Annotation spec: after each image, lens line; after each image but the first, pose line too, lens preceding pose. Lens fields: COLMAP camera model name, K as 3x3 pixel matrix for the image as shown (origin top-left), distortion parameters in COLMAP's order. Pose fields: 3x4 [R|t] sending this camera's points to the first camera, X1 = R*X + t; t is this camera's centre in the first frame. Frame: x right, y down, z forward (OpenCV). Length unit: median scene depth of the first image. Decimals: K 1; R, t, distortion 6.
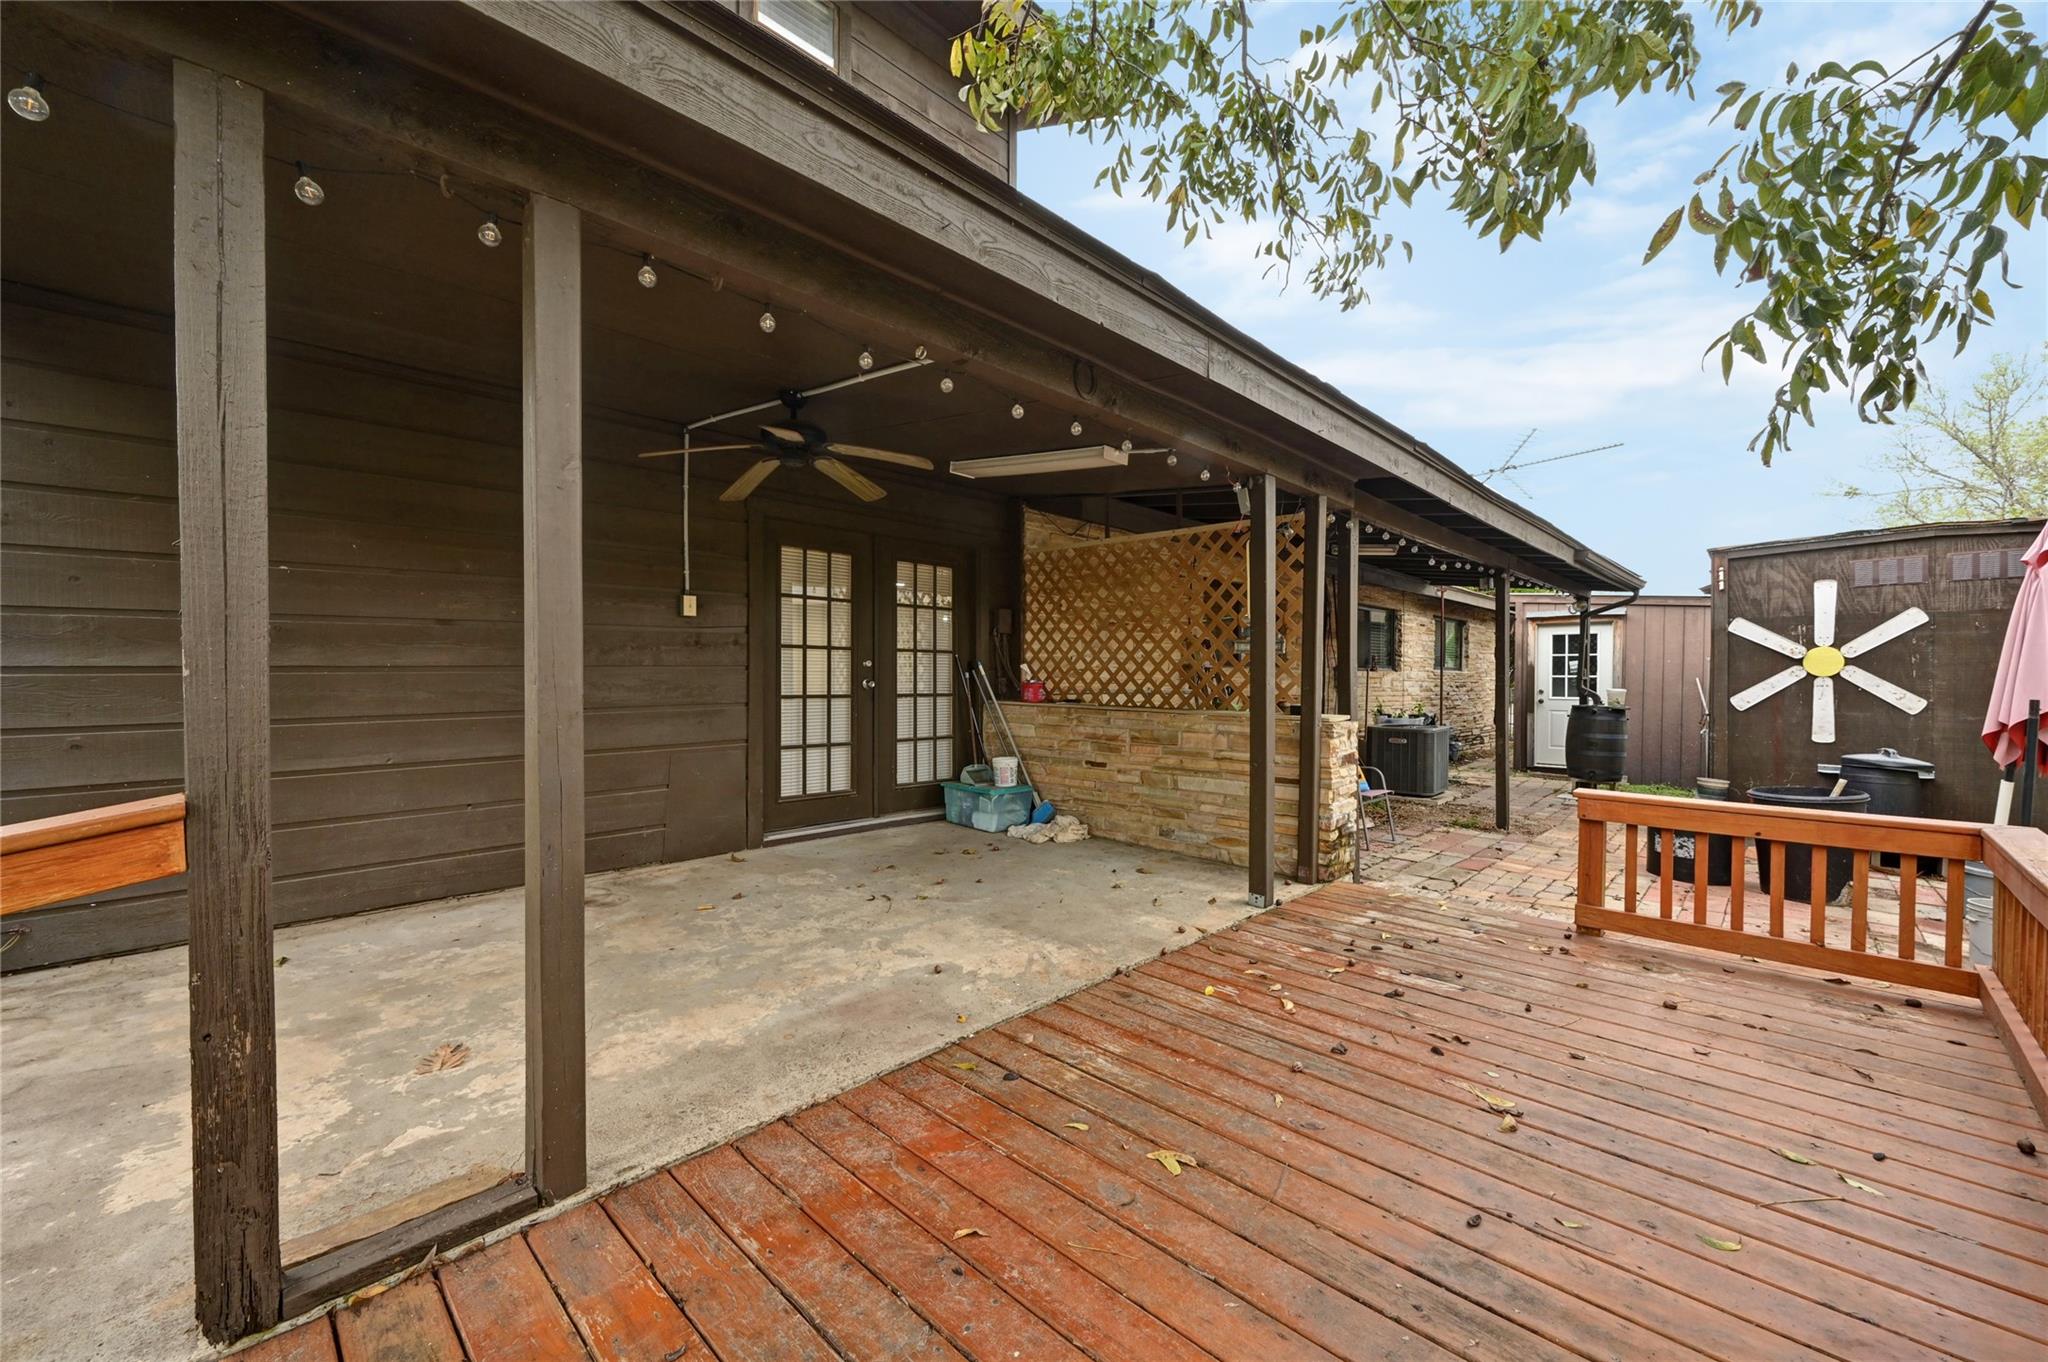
lens RADIAL K [[813.6, 0, 1022.2], [0, 813.6, 678.5], [0, 0, 1]] dist [-0.001901, 0.000944]
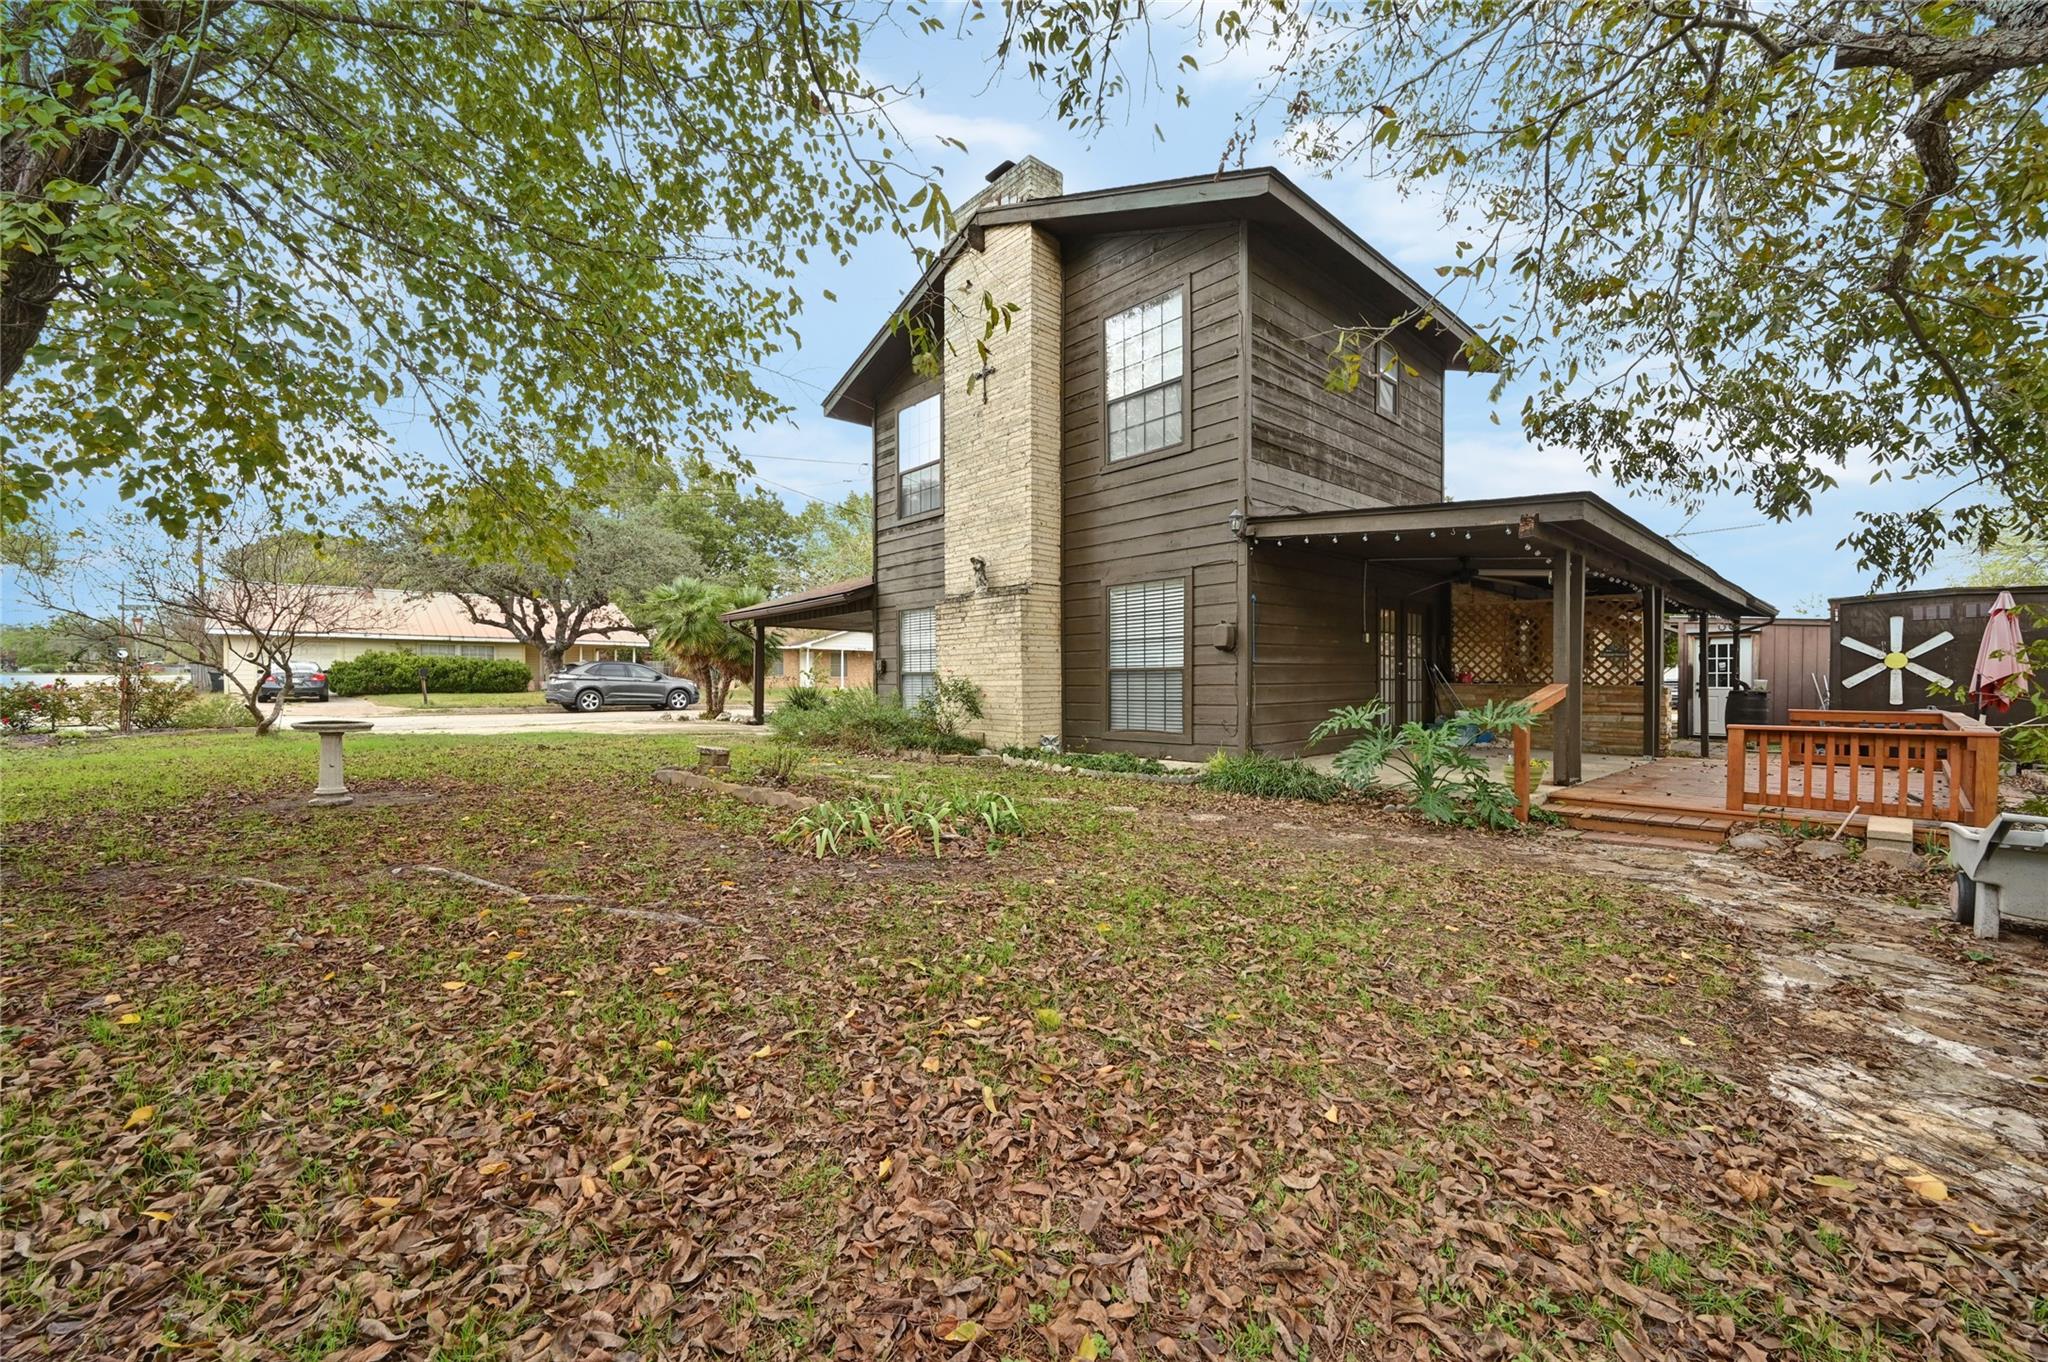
lens RADIAL K [[813.6, 0, 1031.8], [0, 813.6, 685.2], [0, 0, 1]] dist [-0.001901, 0.000944]
pose [[0.998867, -0.003801, -0.047447, -1.029689], [0.003676, 0.999990, -0.002719, 0.038250], [0.047457, 0.002541, 0.998870, -1.087846]]
